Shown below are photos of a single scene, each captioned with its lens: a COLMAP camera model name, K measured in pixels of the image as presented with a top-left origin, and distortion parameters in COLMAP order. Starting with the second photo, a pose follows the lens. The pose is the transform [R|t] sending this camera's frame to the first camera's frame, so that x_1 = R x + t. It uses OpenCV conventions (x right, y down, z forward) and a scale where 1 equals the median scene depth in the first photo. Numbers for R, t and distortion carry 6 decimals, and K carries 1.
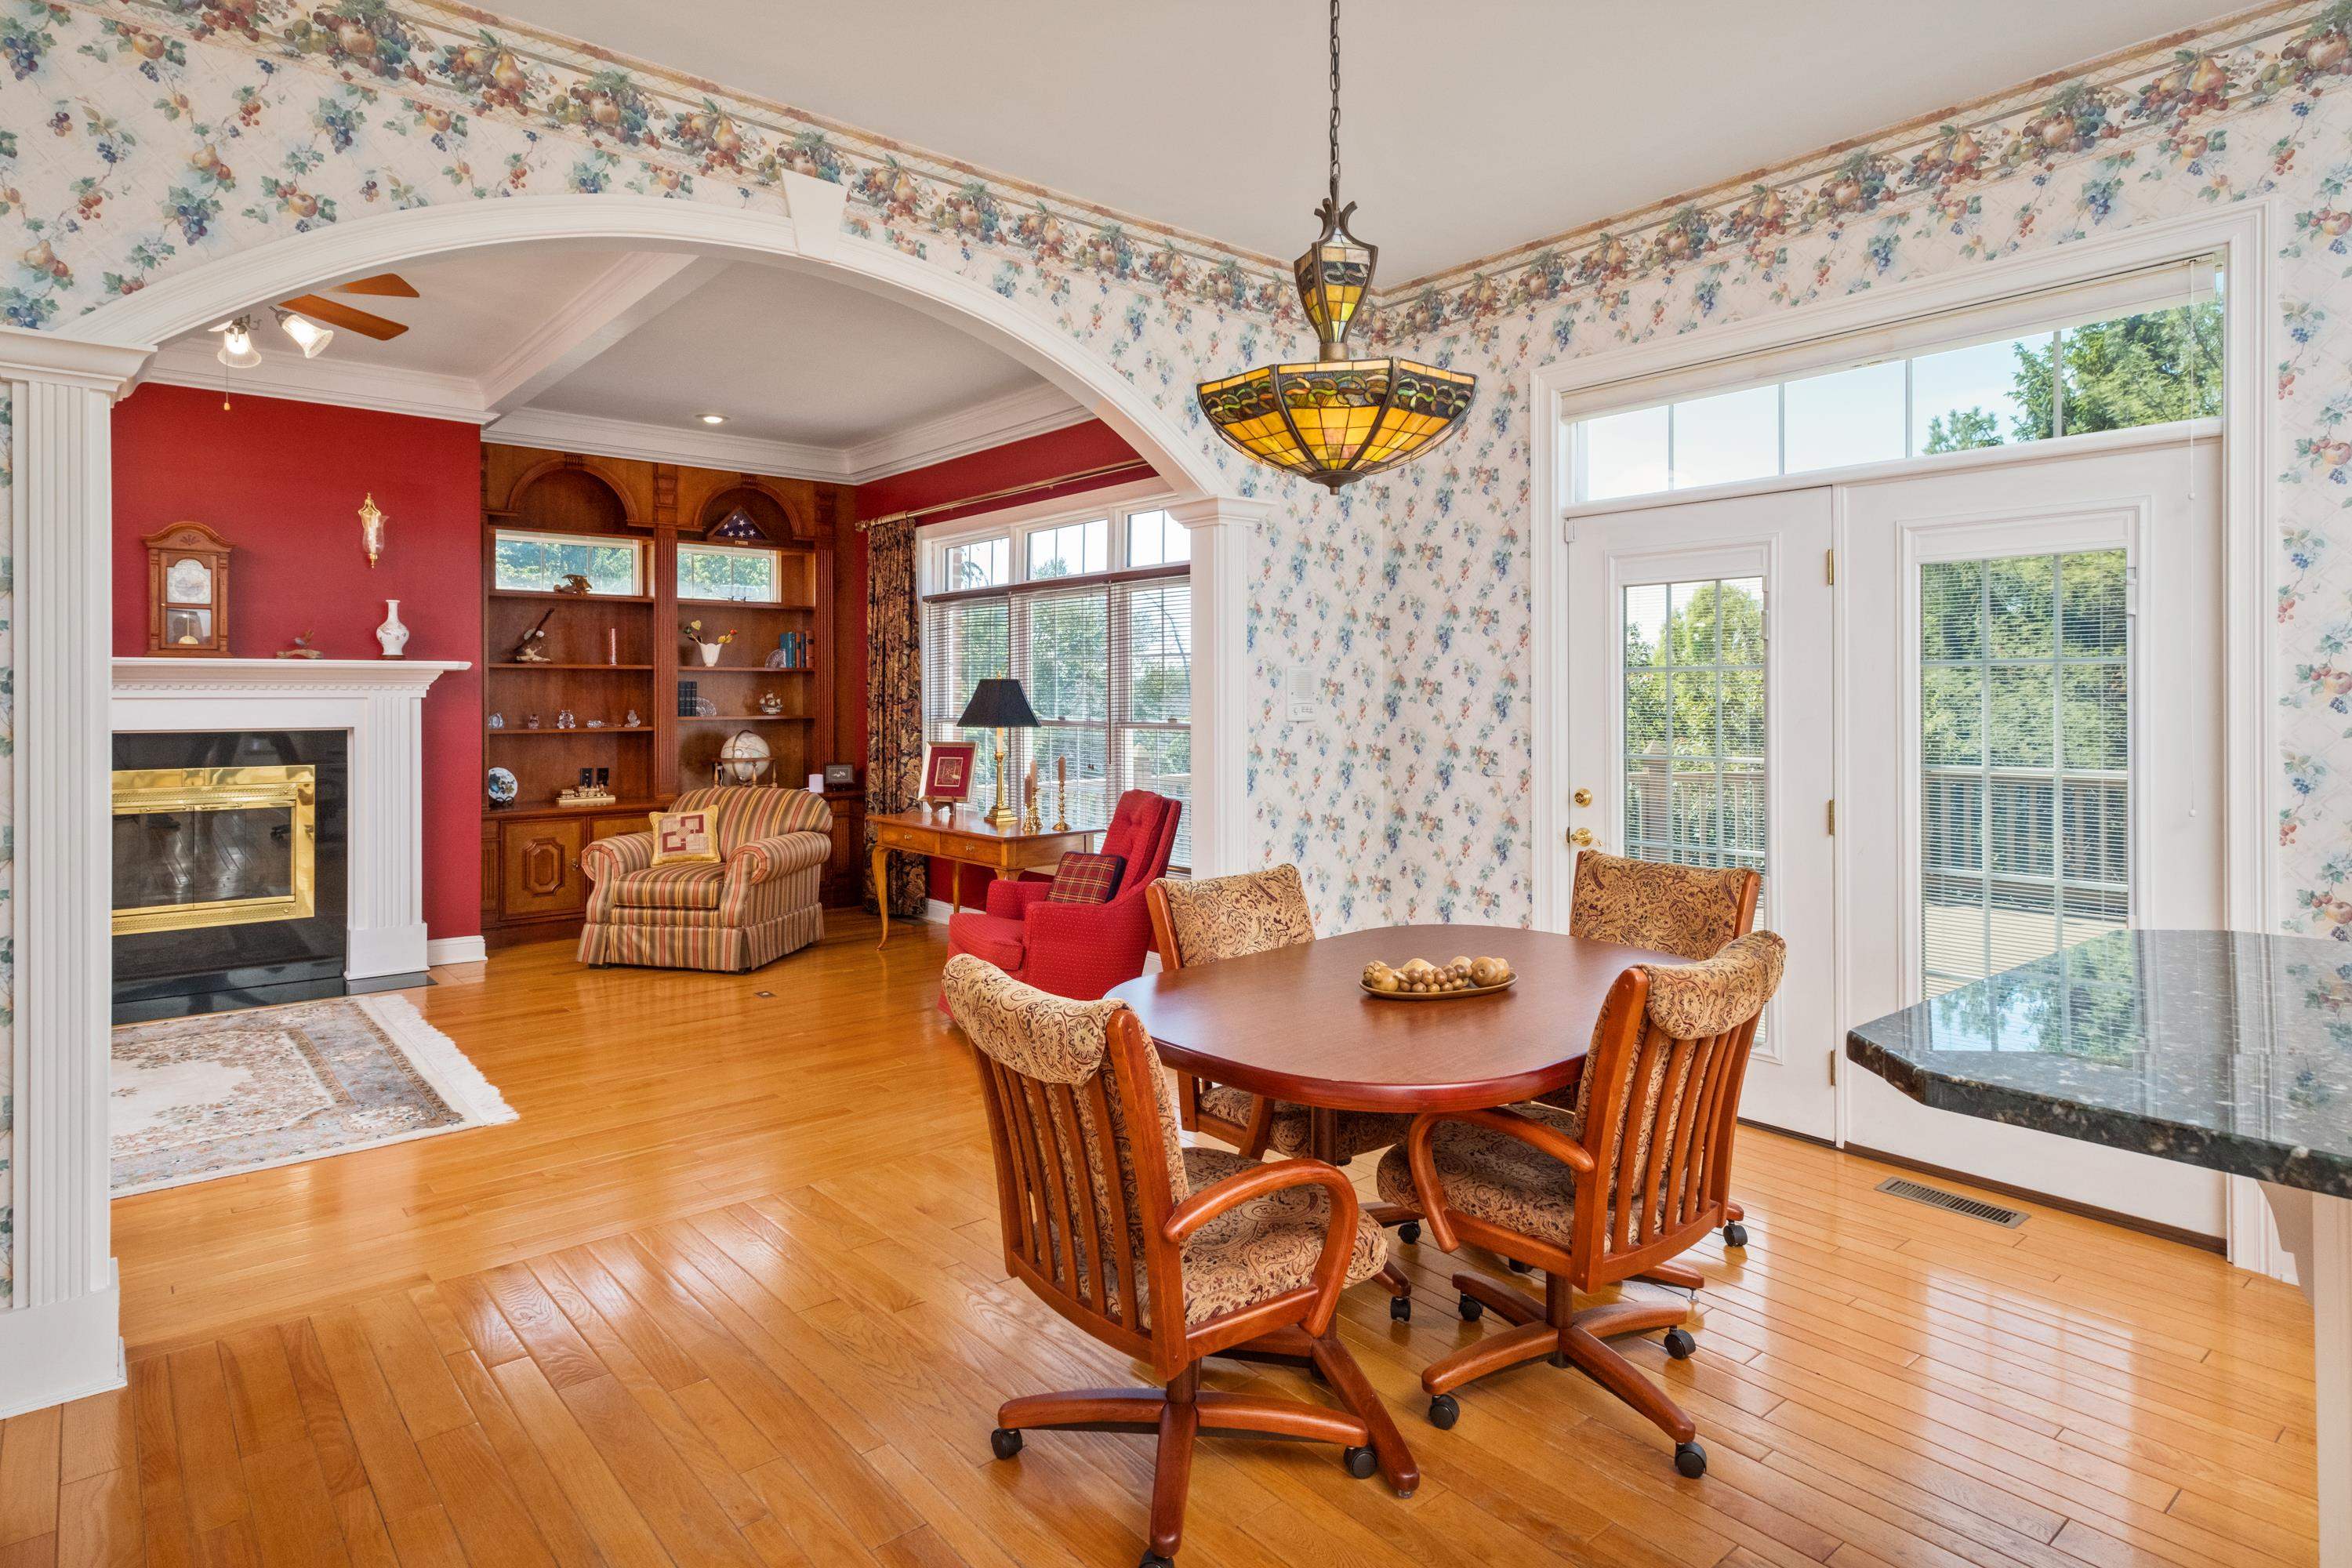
lens RADIAL K [[1268.1, 0, 1204.5], [0, 1268.1, 684.2], [0, 0, 1]] dist [0.020589, -0.000724]
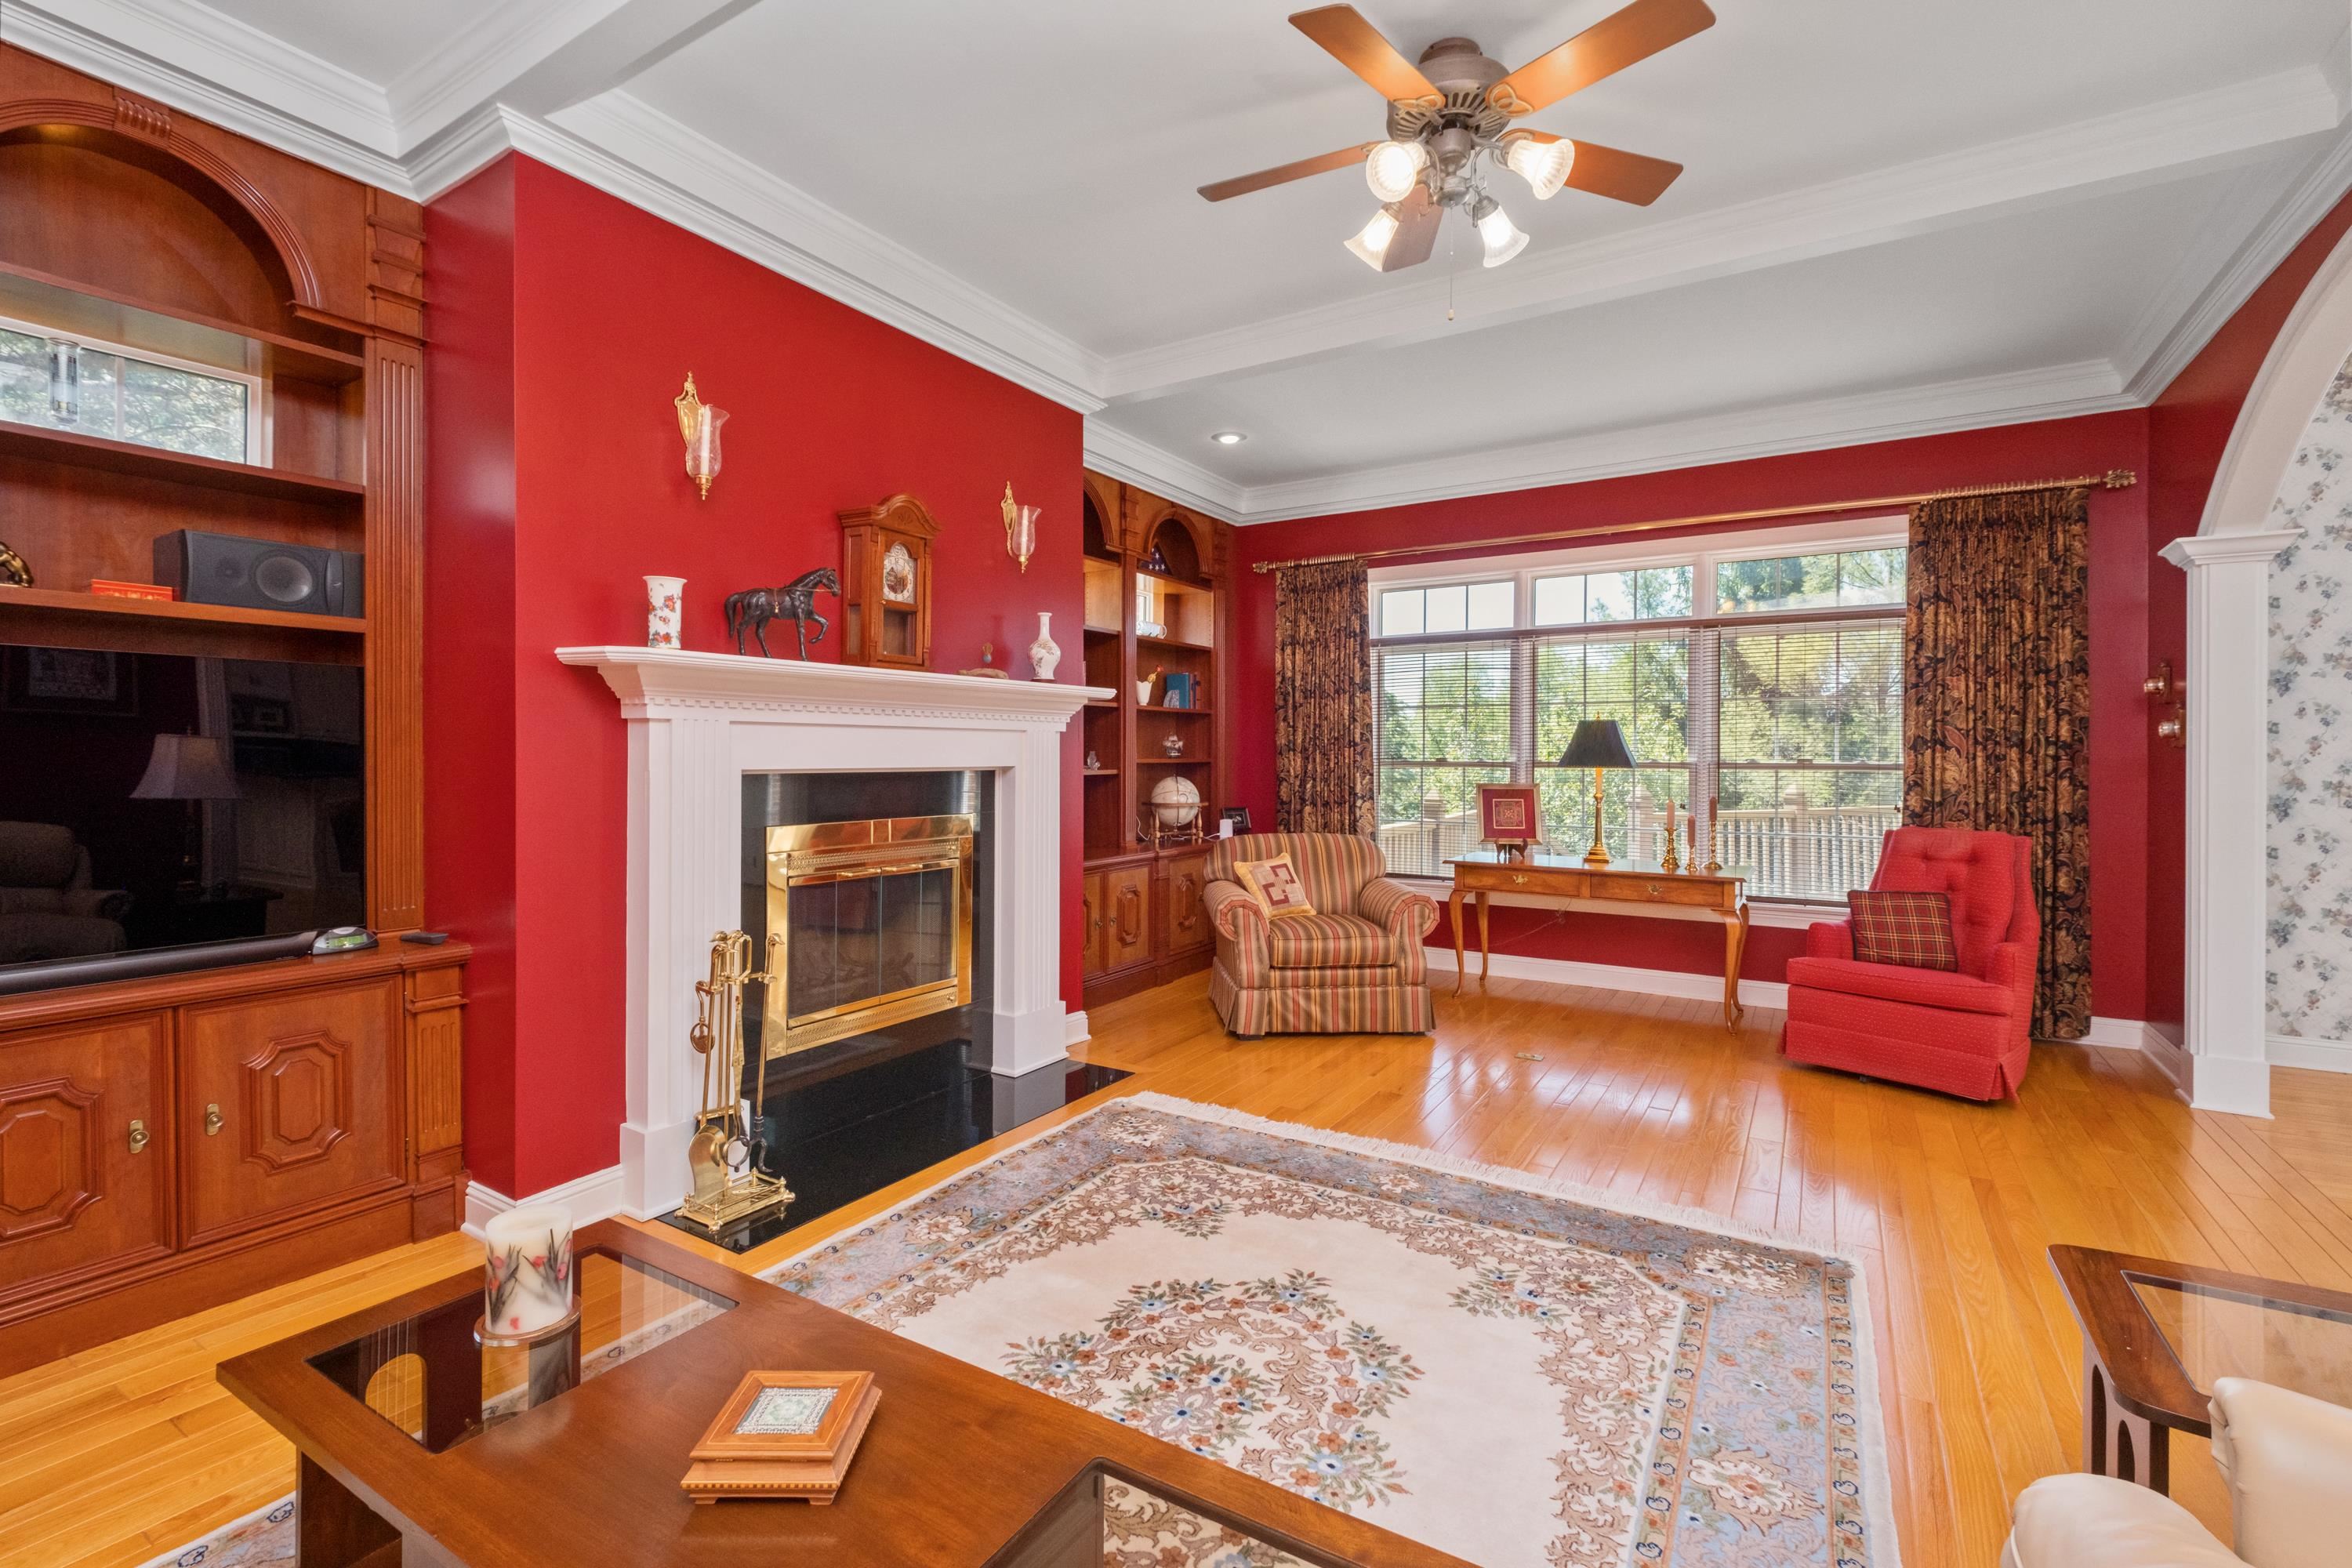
lens RADIAL K [[1049.3, 0, 1158.3], [0, 1049.3, 744.5], [0, 0, 1]] dist [0.008456, -0.002508]
pose [[0.953565, 0.008302, 0.301073, -0.692268], [-0.008122, 0.999965, -0.001847, 0.018055], [-0.301078, -0.000684, 0.953599, 0.295067]]
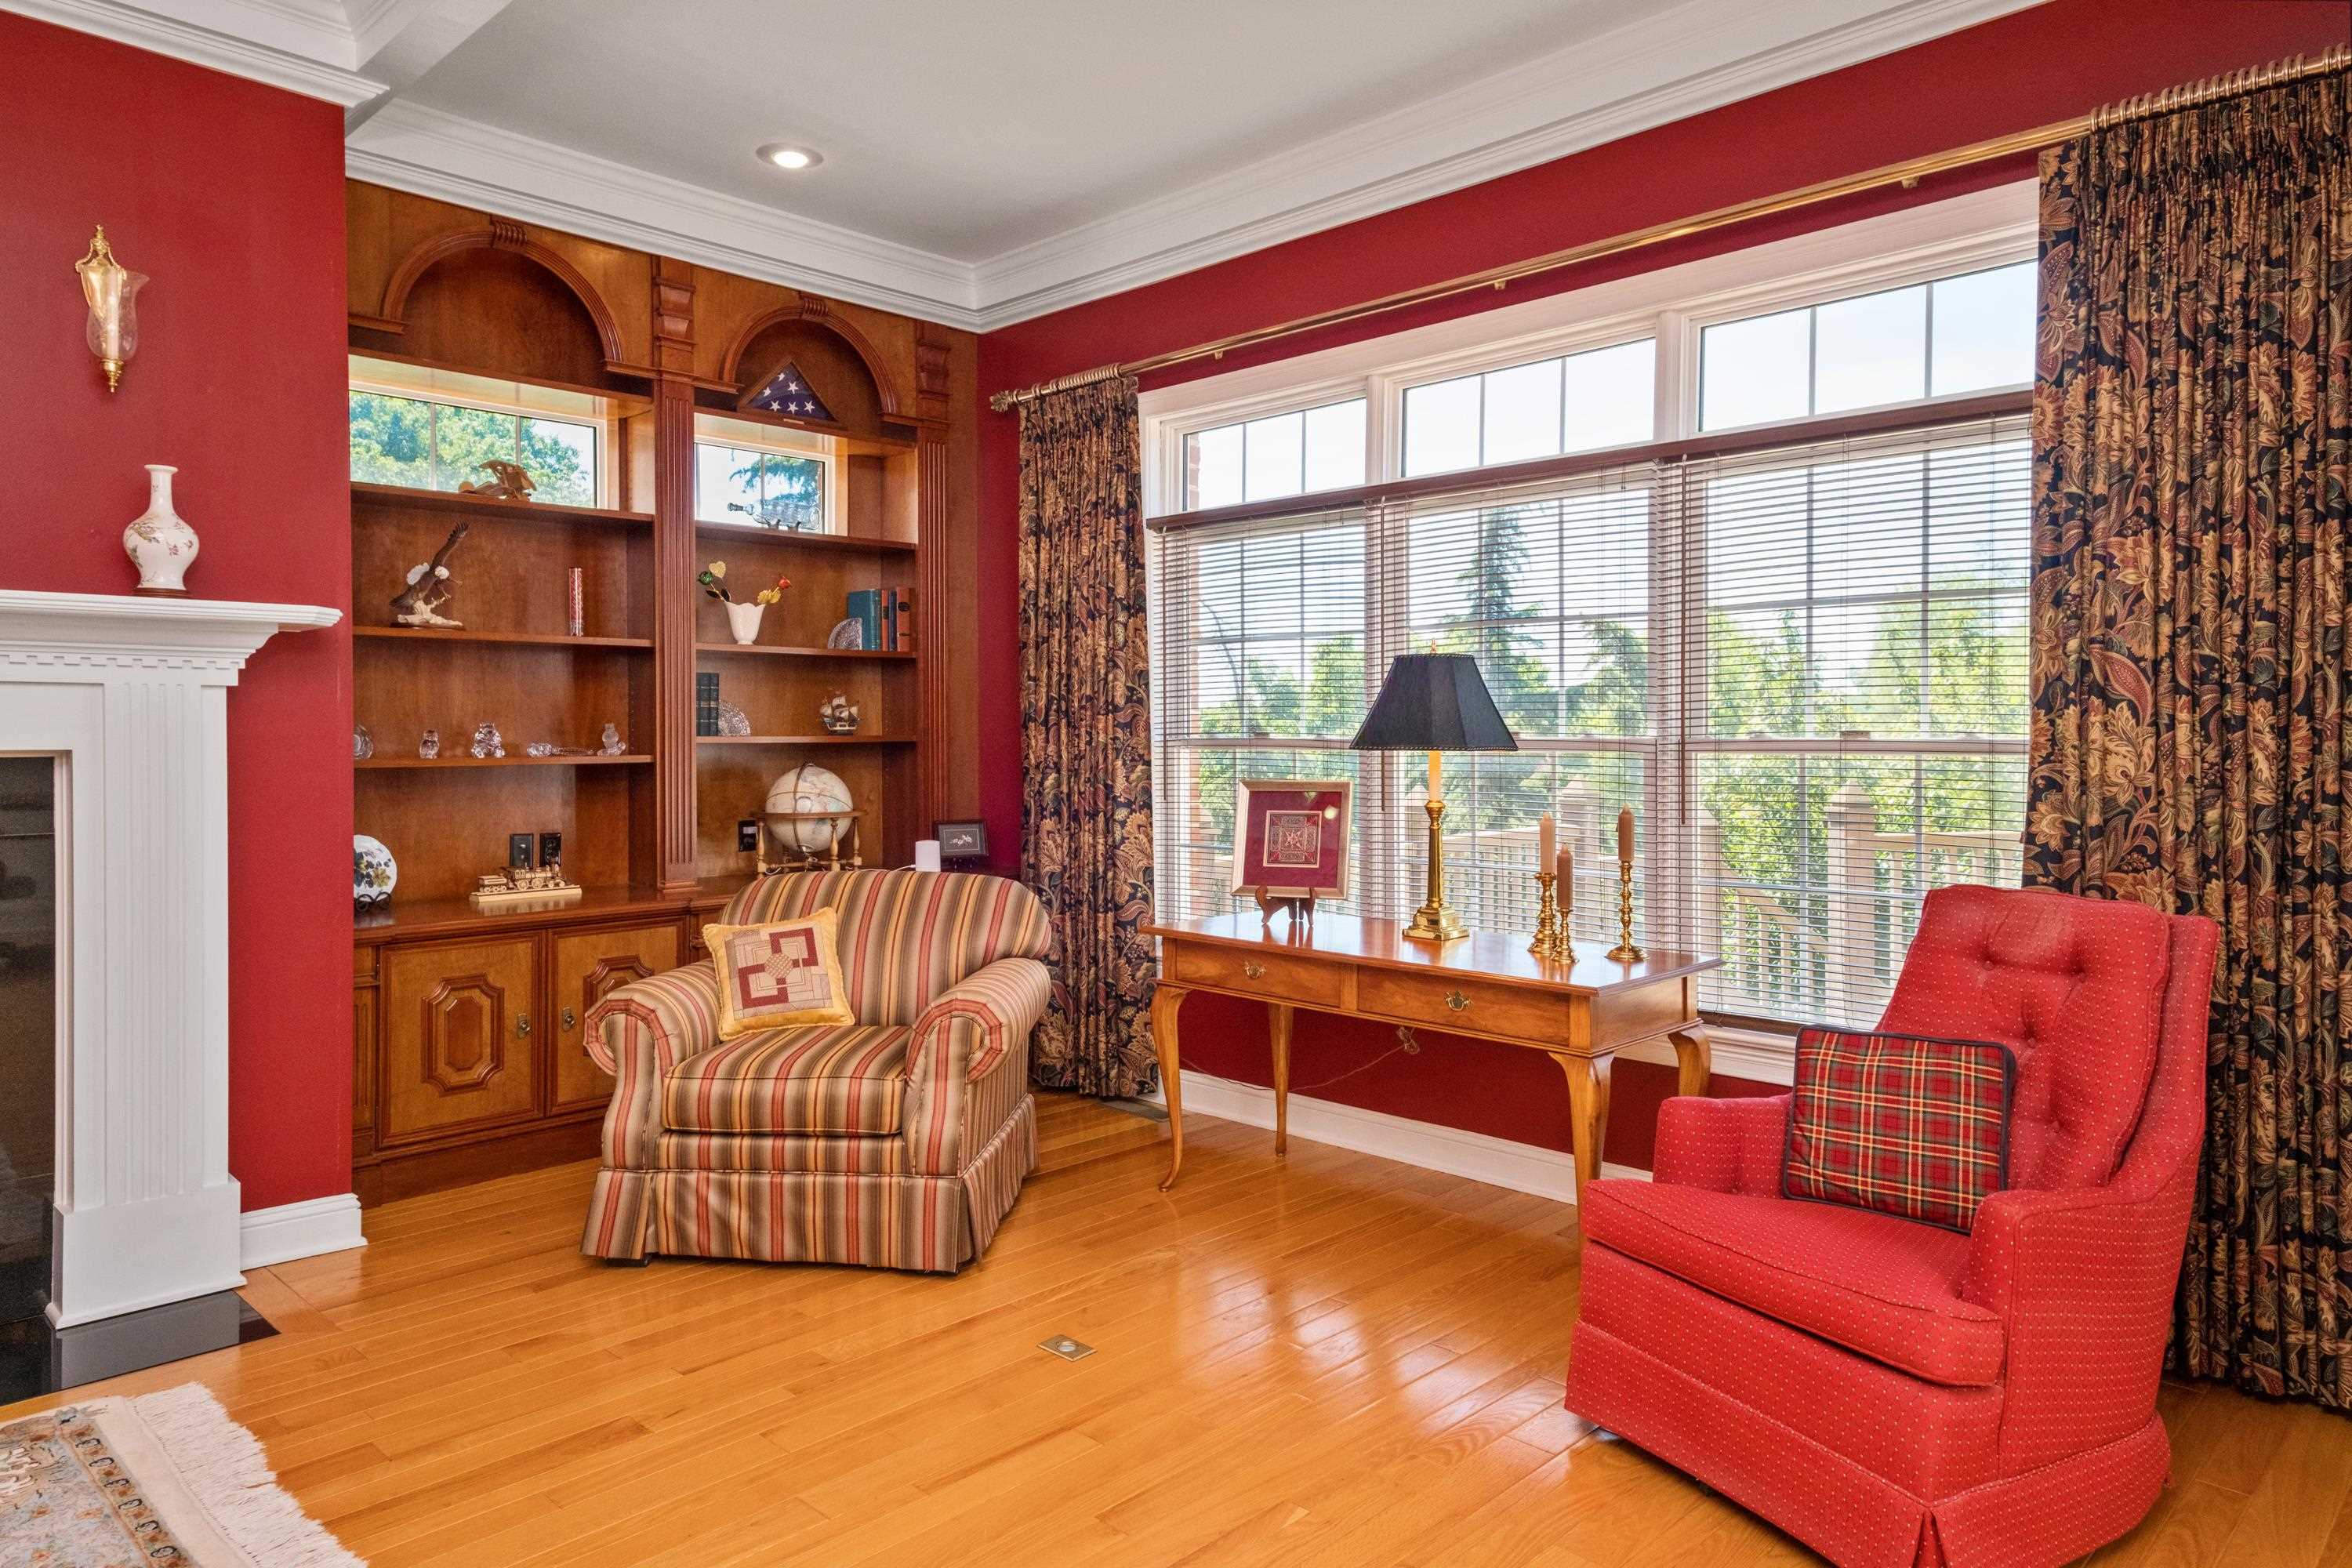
lens RADIAL K [[1475.7, 0, 1184.2], [0, 1475.7, 726.8], [0, 0, 1]] dist [0.045443, -0.005757]
pose [[0.995911, 0.000715, 0.090339, -0.292823], [-0.001225, 0.999984, 0.005594, 0.019718], [-0.090334, -0.005682, 0.995895, 0.397112]]
